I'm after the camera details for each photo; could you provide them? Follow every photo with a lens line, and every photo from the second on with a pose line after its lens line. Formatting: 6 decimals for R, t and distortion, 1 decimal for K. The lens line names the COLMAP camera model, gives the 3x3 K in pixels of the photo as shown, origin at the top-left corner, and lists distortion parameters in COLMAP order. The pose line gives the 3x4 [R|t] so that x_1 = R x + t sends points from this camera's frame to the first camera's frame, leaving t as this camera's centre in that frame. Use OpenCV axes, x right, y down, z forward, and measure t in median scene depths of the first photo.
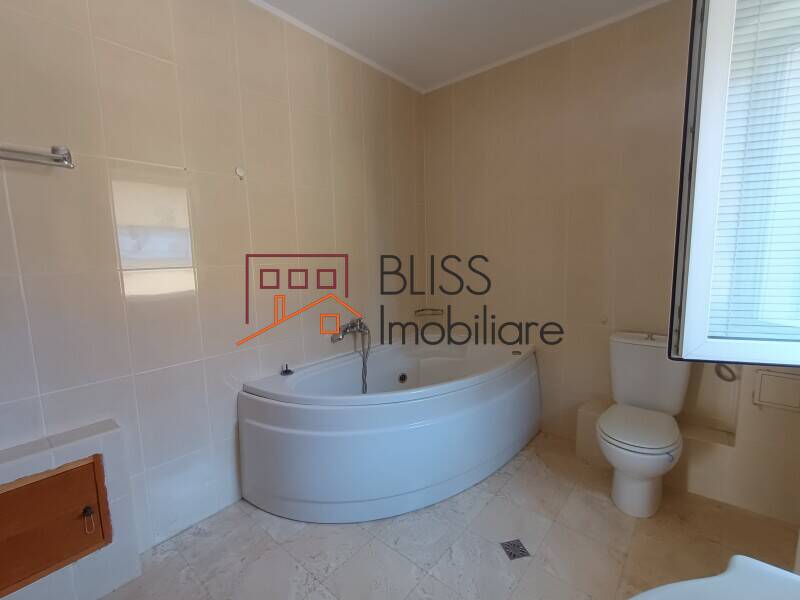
lens RADIAL K [[364.2, 0, 400.0], [0, 364.2, 300.0], [0, 0, 1]] dist [0.002950, 0.000939]
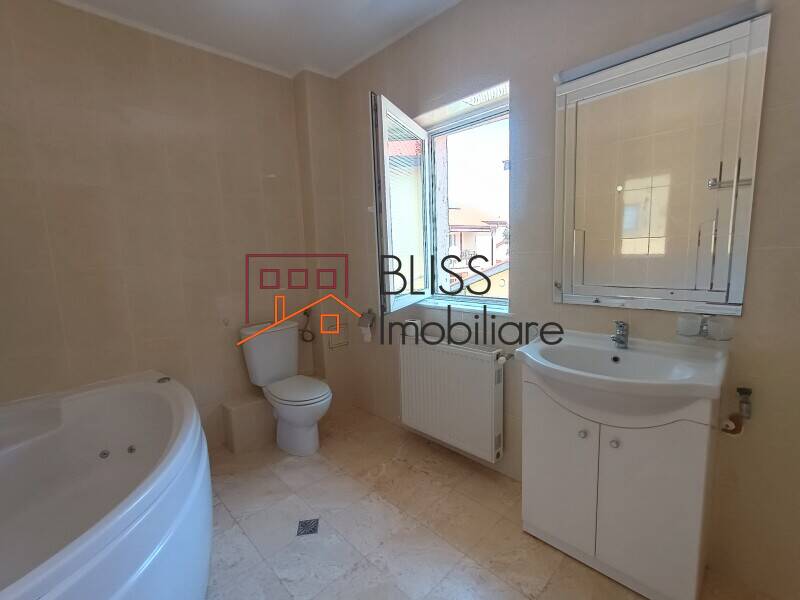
lens RADIAL K [[364.2, 0, 400.0], [0, 364.2, 300.0], [0, 0, 1]] dist [0.002950, 0.000939]
pose [[0.112144, -0.118208, 0.986636, -0.693015], [0.171532, 0.980297, 0.097952, -0.039196], [-0.978775, 0.158255, 0.130211, 0.522845]]
